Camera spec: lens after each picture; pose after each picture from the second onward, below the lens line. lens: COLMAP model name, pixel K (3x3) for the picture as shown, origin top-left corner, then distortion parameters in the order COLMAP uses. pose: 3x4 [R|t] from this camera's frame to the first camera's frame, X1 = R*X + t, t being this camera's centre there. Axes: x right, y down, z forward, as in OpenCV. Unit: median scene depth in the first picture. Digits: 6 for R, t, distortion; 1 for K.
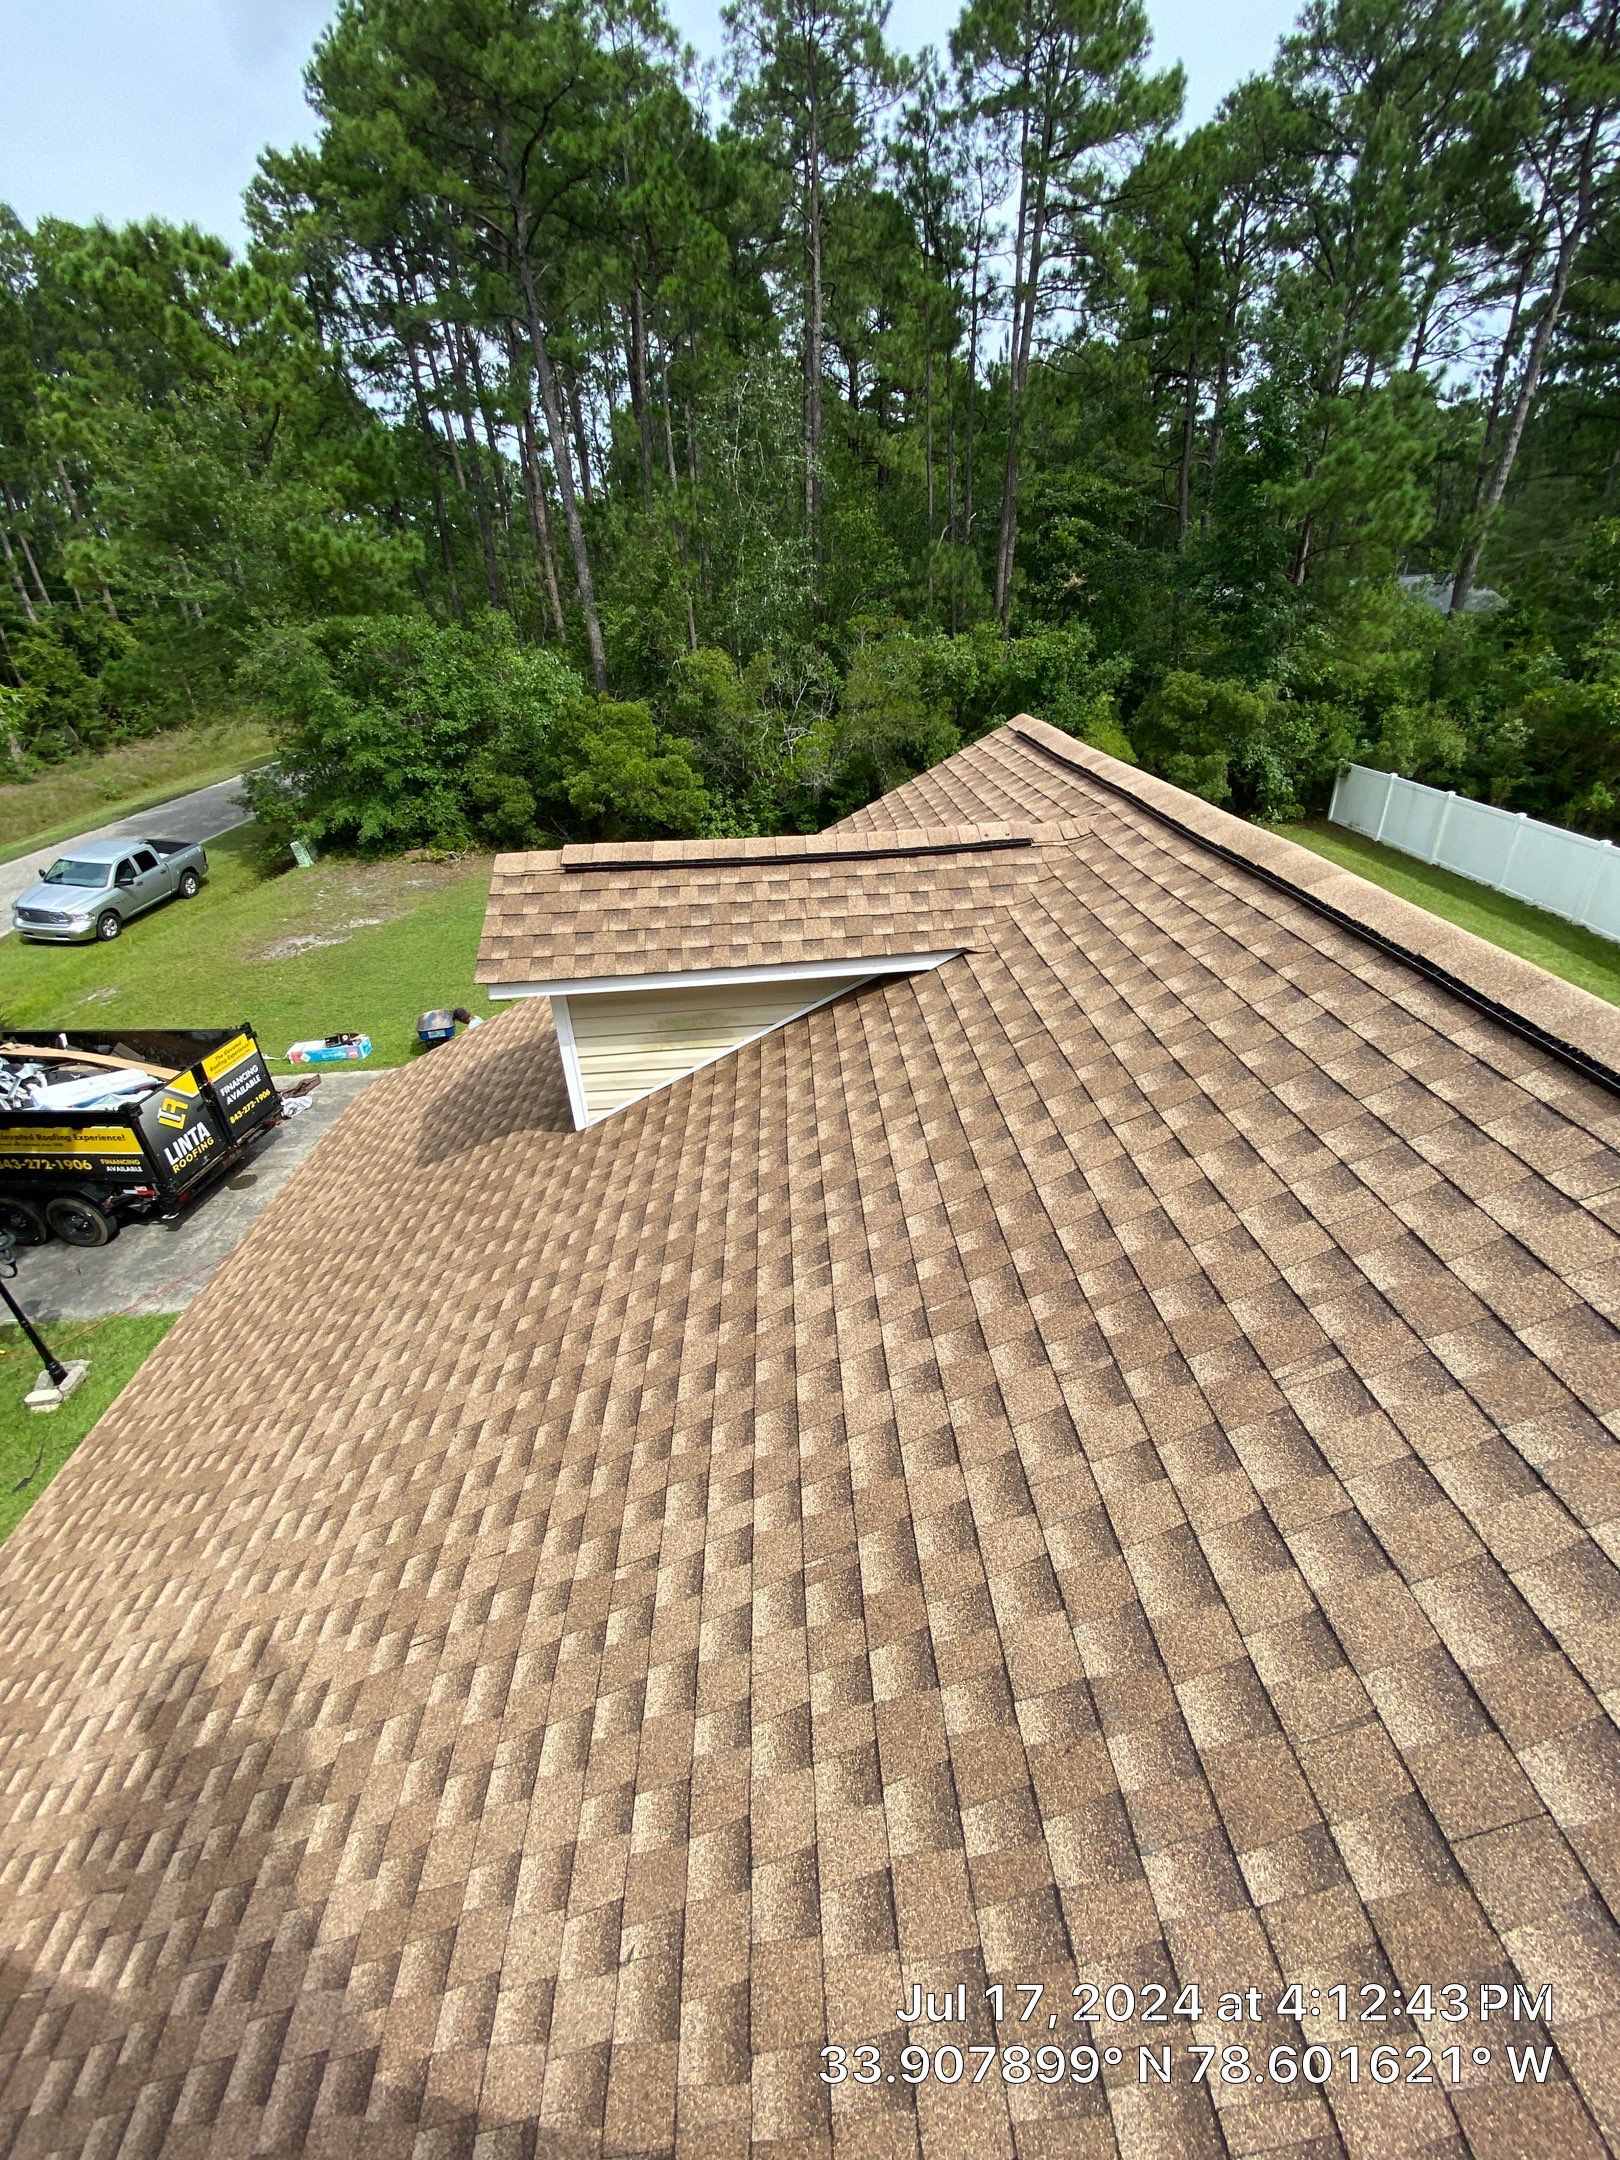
lens RADIAL K [[874.6, 0, 812.7], [0, 874.6, 1072.1], [0, 0, 1]] dist [0.012216, -0.015892]
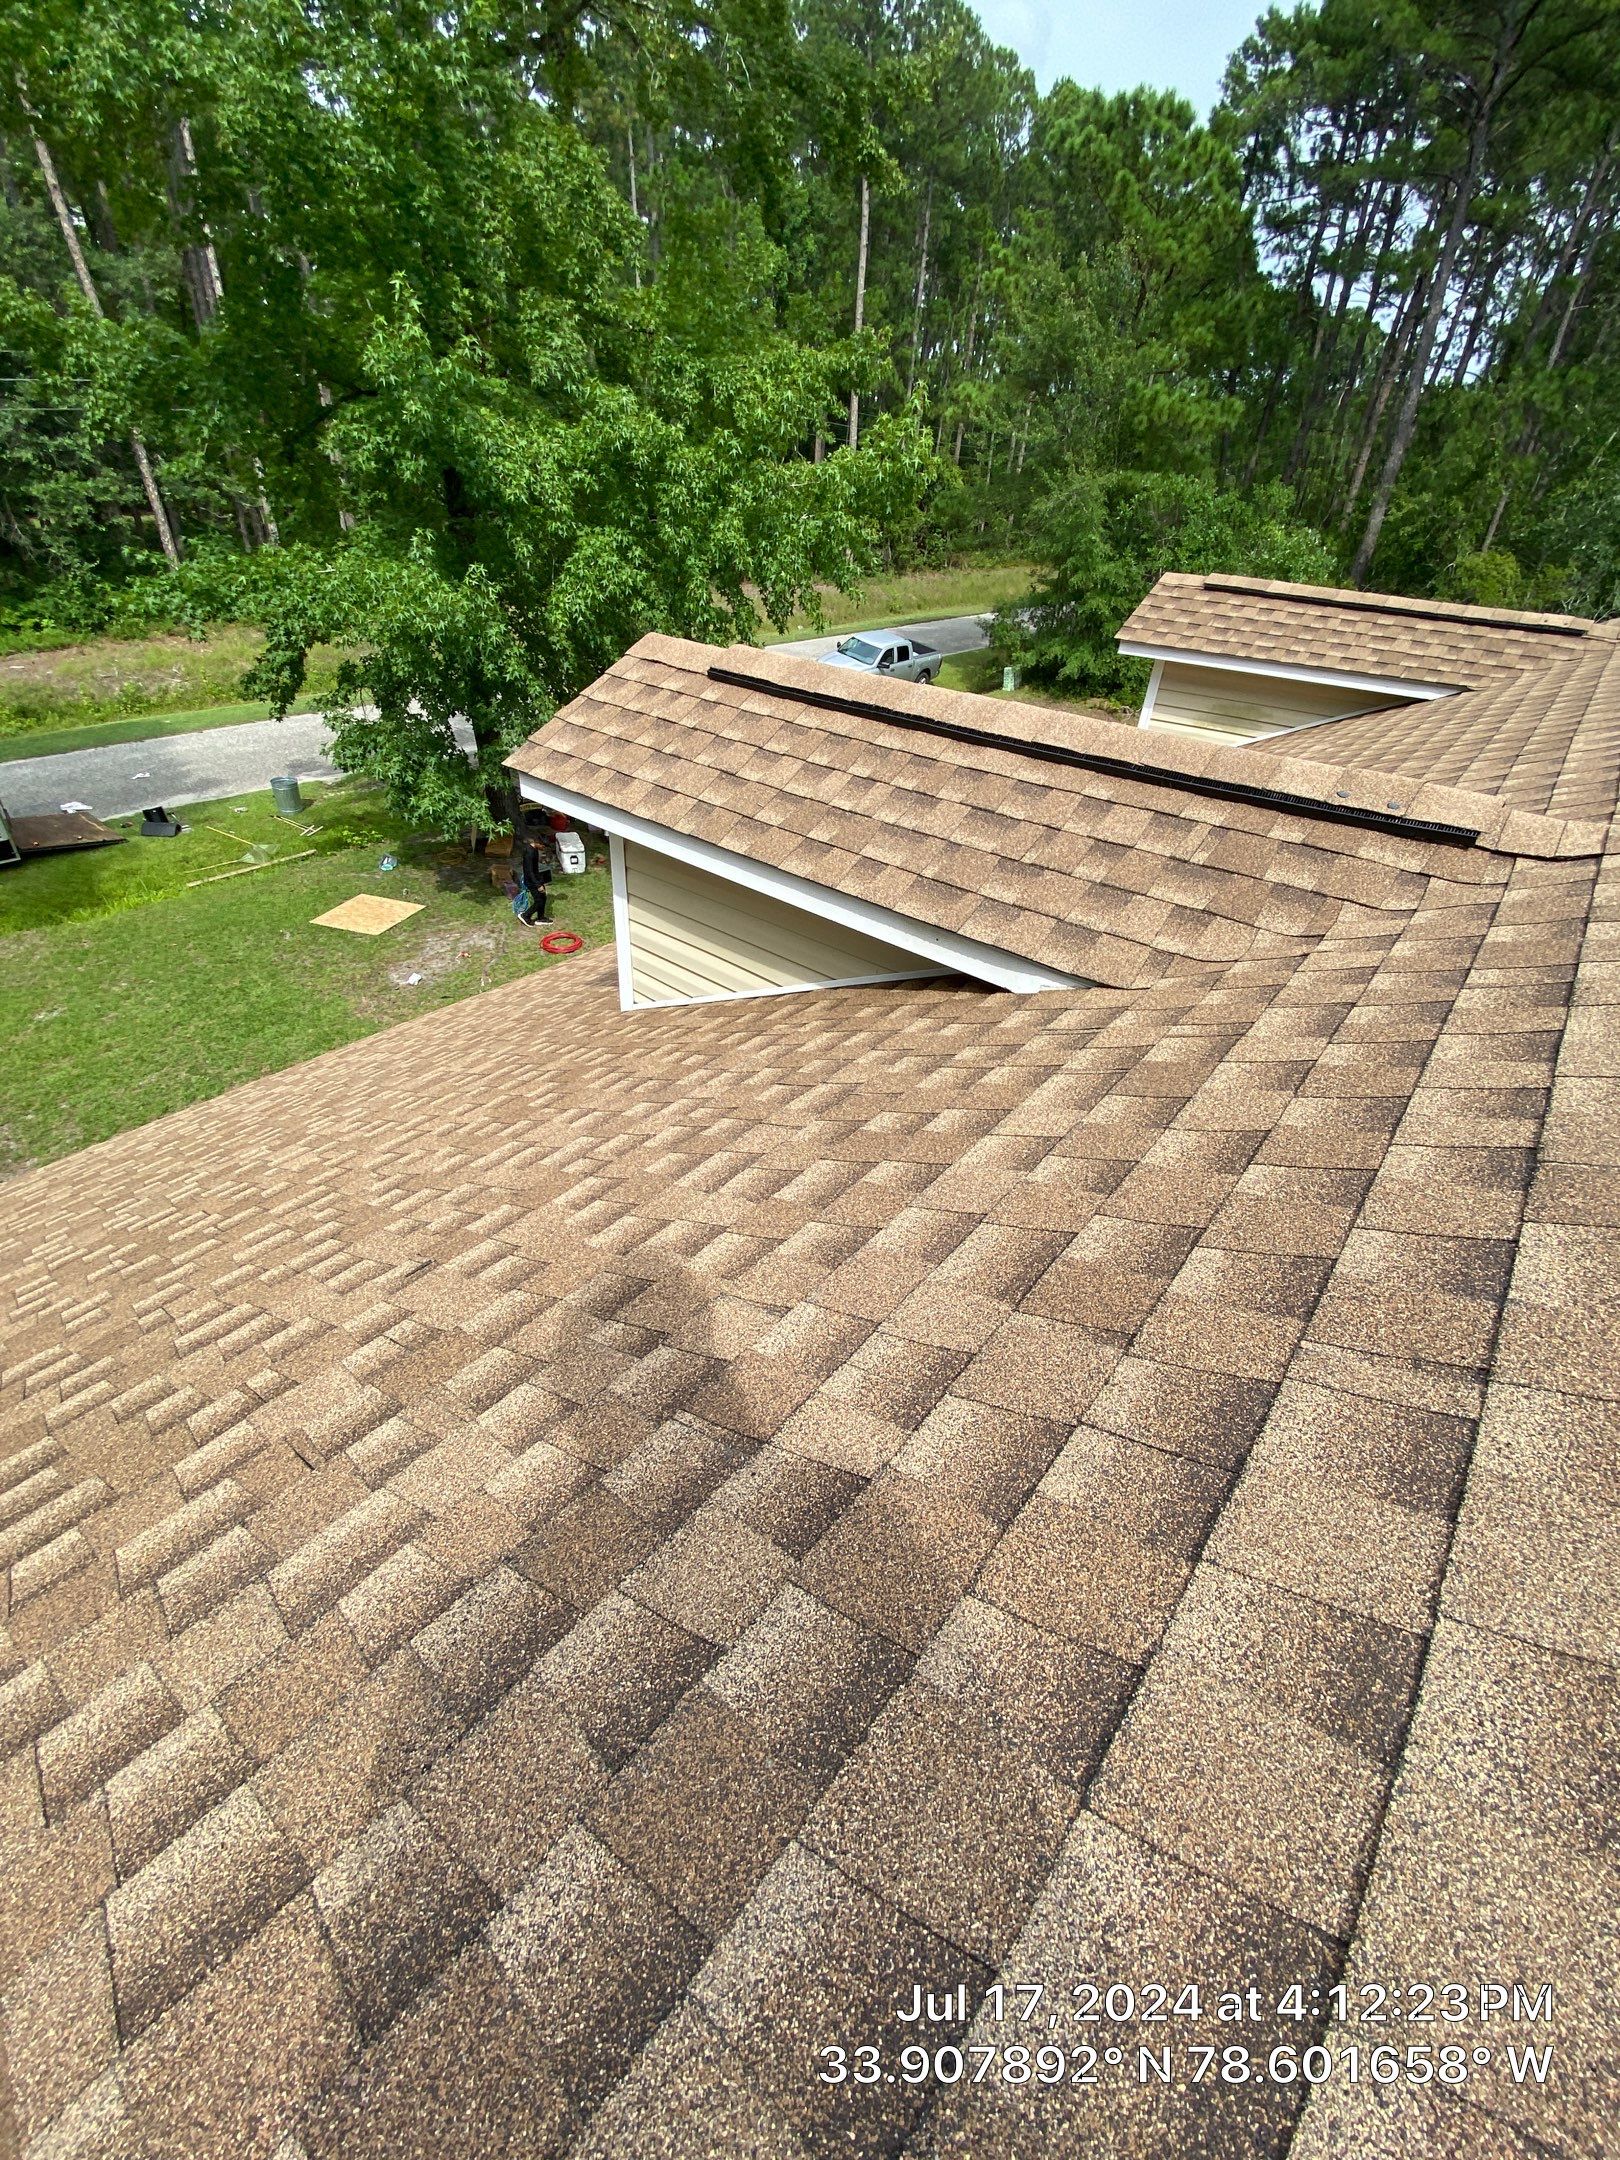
lens RADIAL K [[886.2, 0, 815.2], [0, 886.2, 1073.7], [0, 0, 1]] dist [0.013894, -0.017117]
pose [[0.735225, 0.447161, -0.509403, 0.058421], [-0.401067, 0.892842, 0.204887, 0.073268], [0.546433, 0.053667, 0.835781, -0.091809]]
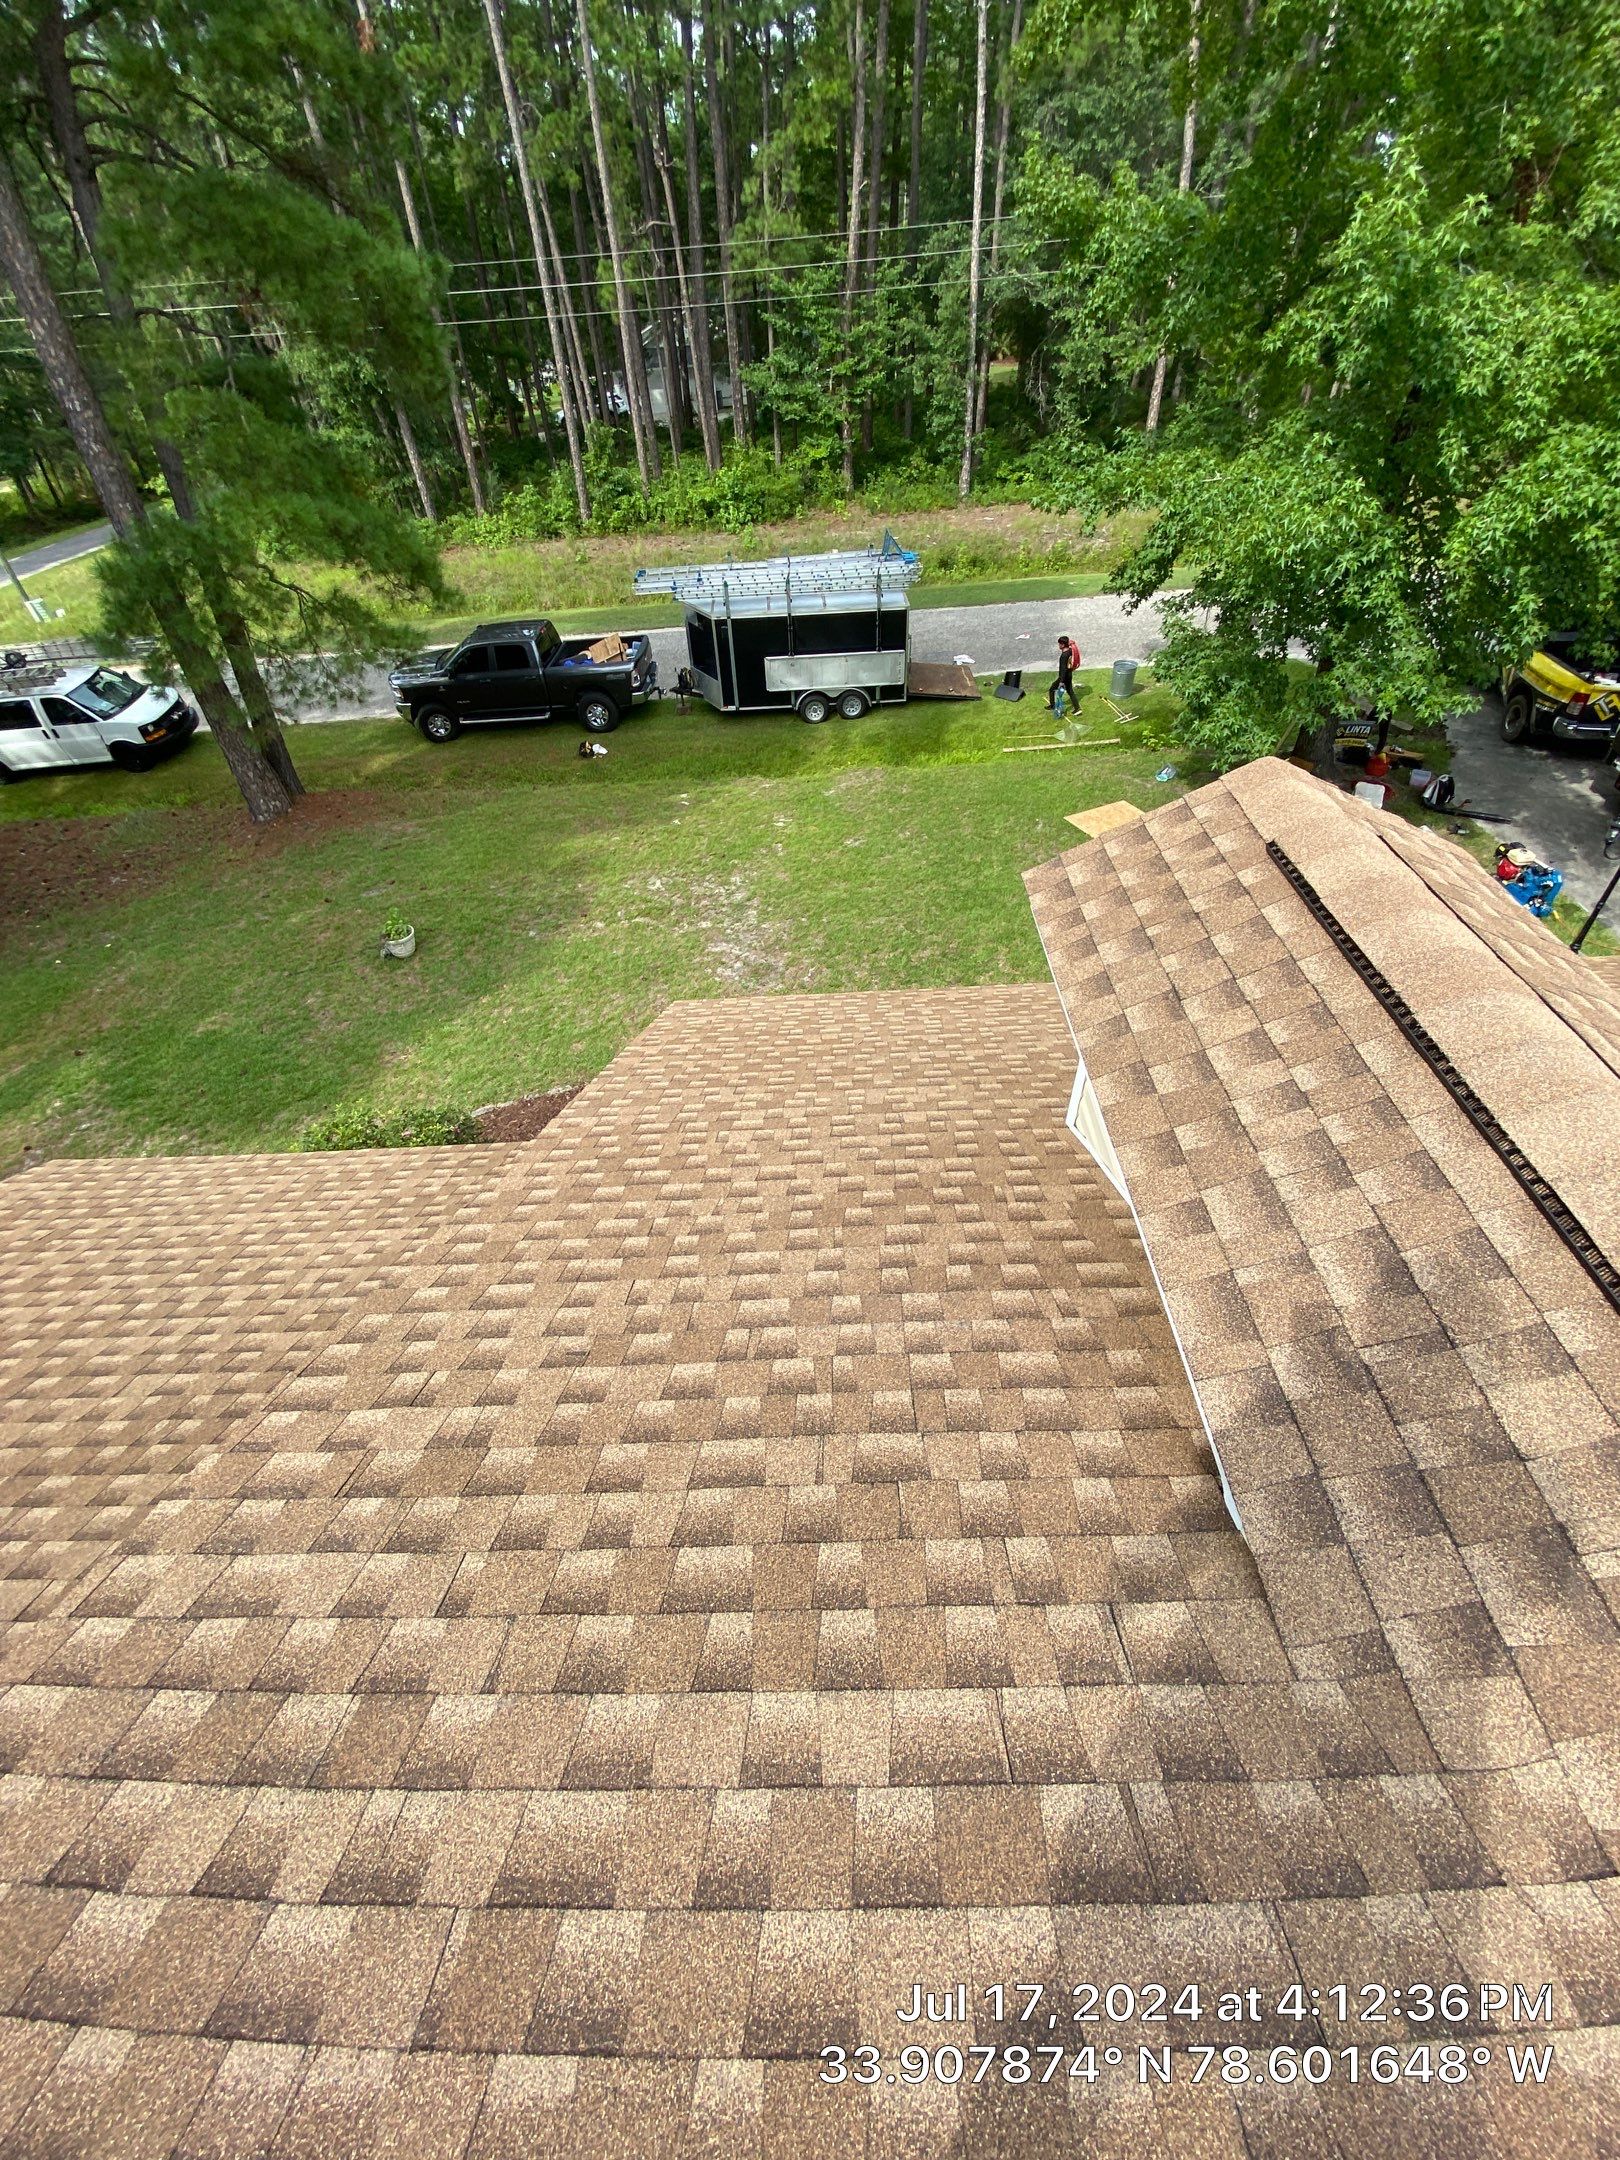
lens RADIAL K [[886.0, 0, 802.8], [0, 886.0, 1073.3], [0, 0, 1]] dist [0.011624, -0.015388]
pose [[-0.055226, 0.702850, -0.709191, 0.051348], [-0.425562, 0.625963, 0.653504, 0.031459], [0.903243, 0.337896, 0.264536, -0.066371]]
